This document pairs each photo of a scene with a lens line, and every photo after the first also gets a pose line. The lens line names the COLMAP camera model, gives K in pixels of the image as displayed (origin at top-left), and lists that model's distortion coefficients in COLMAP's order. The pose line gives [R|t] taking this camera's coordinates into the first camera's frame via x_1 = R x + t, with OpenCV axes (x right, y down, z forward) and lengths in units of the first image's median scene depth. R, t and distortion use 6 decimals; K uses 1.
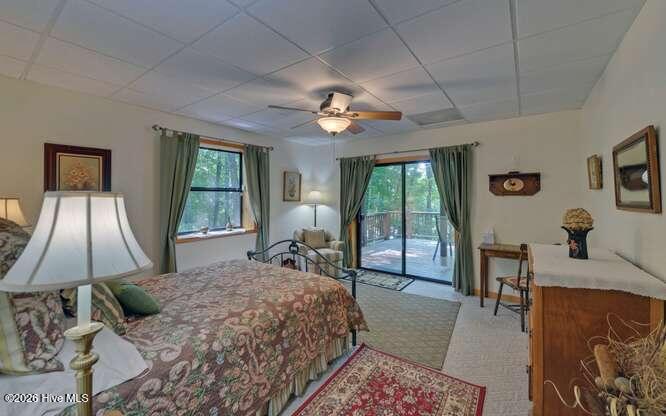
lens RADIAL K [[273.5, 0, 328.1], [0, 273.5, 199.2], [0, 0, 1]] dist [-0.000400, -0.000146]
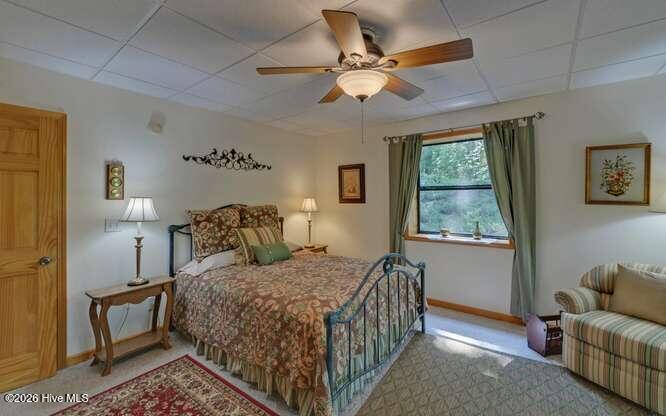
lens RADIAL K [[266.9, 0, 335.9], [0, 266.9, 195.4], [0, 0, 1]] dist [-0.001037, -0.000129]
pose [[-0.014433, -0.003319, -0.999890, 0.496314], [-0.004653, 0.999984, -0.003253, -0.007082], [0.999885, 0.004605, -0.014448, 0.722773]]
